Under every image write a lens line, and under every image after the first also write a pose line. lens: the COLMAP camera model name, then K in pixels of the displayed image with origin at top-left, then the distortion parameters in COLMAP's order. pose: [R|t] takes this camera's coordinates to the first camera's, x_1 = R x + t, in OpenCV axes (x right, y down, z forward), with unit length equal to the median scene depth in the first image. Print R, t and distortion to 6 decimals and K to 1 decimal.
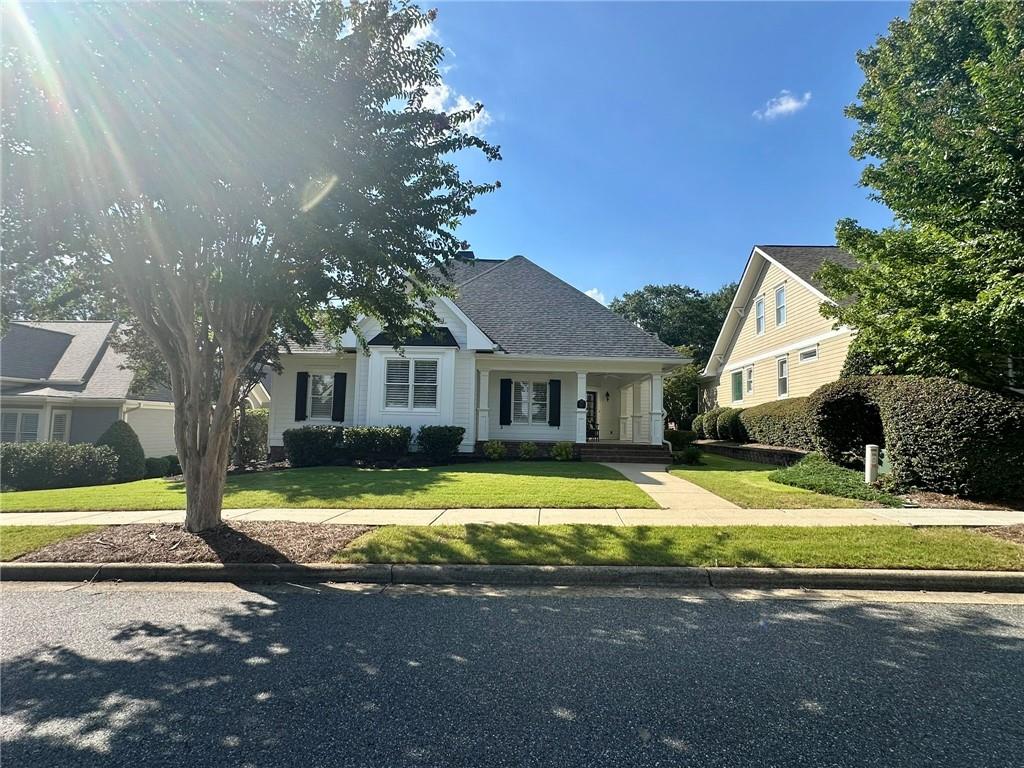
lens RADIAL K [[611.0, 0, 512.0], [0, 611.0, 384.0], [0, 0, 1]] dist [0.000726, 0.000042]
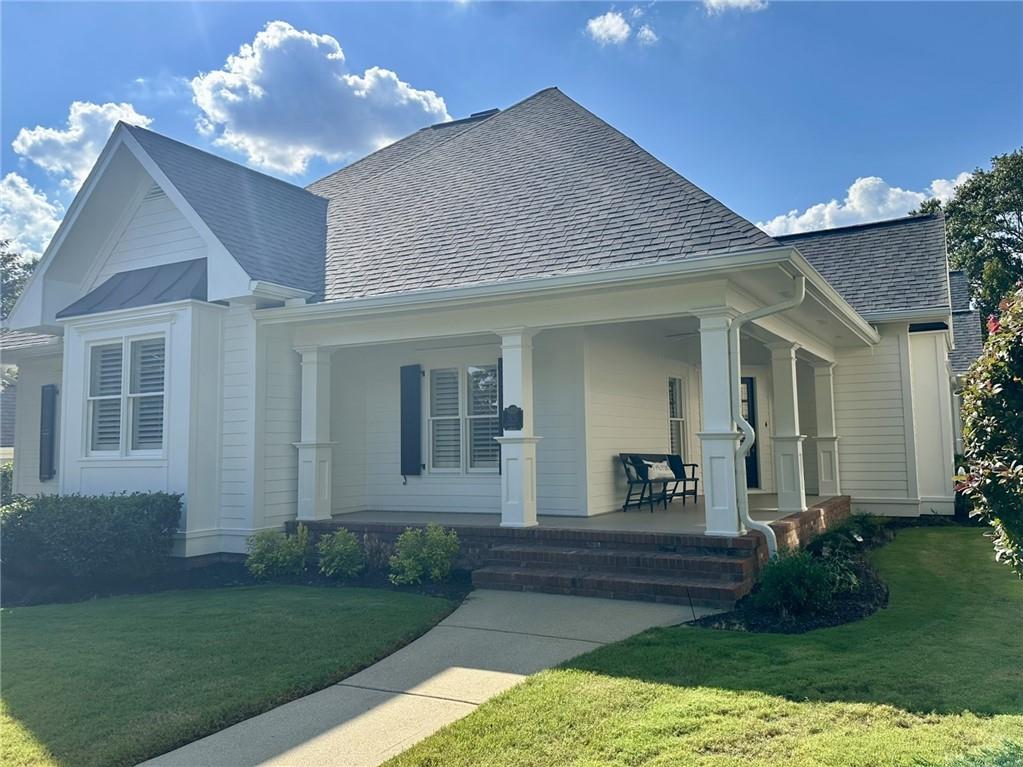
lens RADIAL K [[843.5, 0, 511.5], [0, 843.5, 383.5], [0, 0, 1]] dist [0.079182, -0.012070]
pose [[0.881910, -0.073150, -0.465708, 0.342721], [0.072533, 0.997180, -0.019273, 0.021558], [0.465805, -0.016782, 0.884728, 0.551581]]
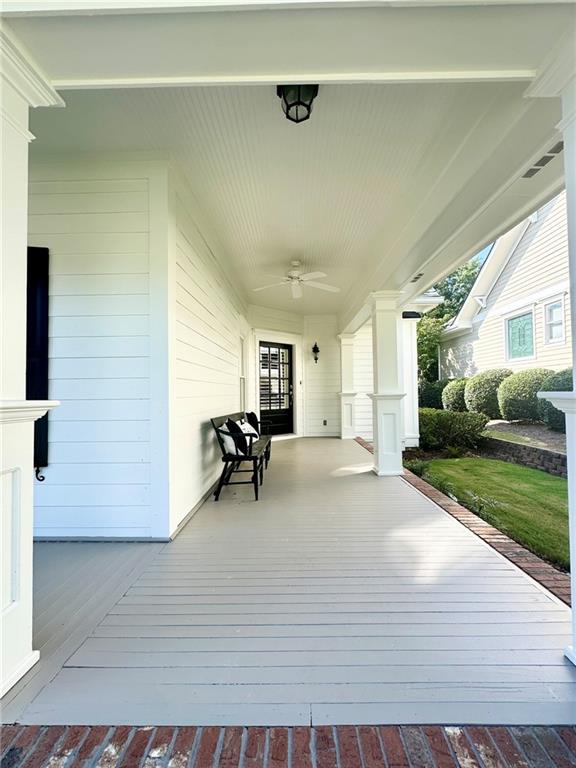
lens RADIAL K [[358.6, 0, 288.0], [0, 358.6, 384.0], [0, 0, 1]] dist [-0.002430, -0.000281]
pose [[0.999317, -0.036609, 0.005037, 0.172695], [0.036275, 0.997809, 0.055330, 0.038247], [-0.007051, -0.055109, 0.998455, 0.922825]]
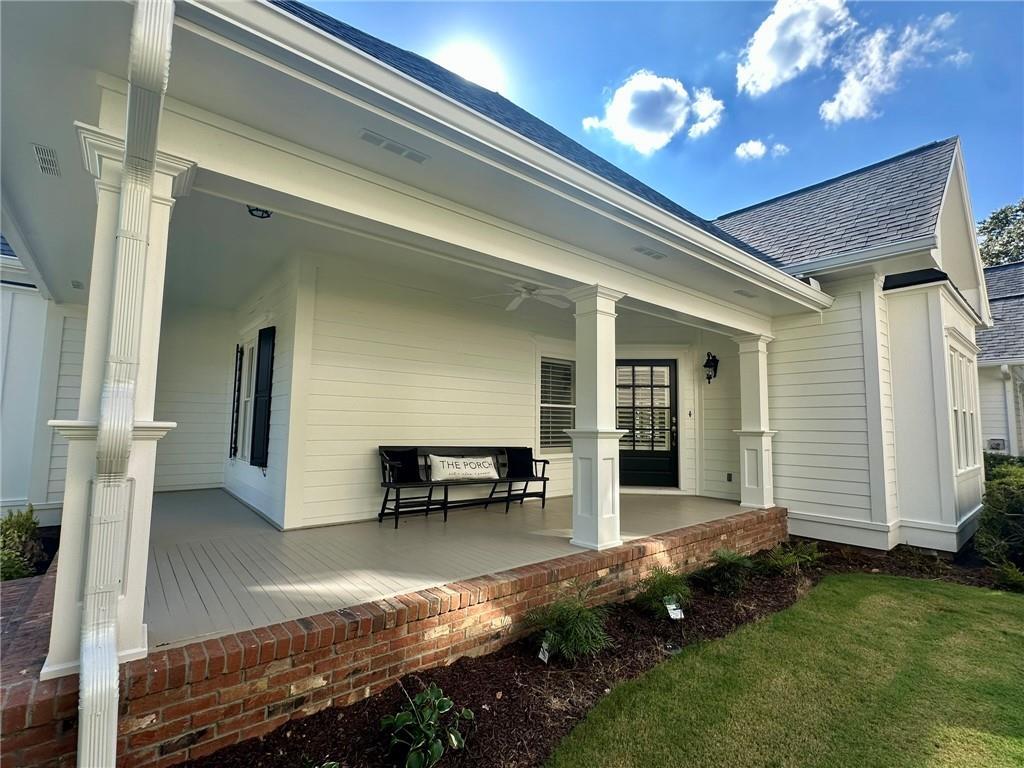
lens RADIAL K [[481.2, 0, 512.0], [0, 481.2, 384.0], [0, 0, 1]] dist [0.003332, 0.000516]
pose [[0.642646, -0.081892, -0.761775, 0.380300], [0.060940, 0.996585, -0.055725, 0.048981], [0.763736, -0.010611, 0.645441, 0.984249]]
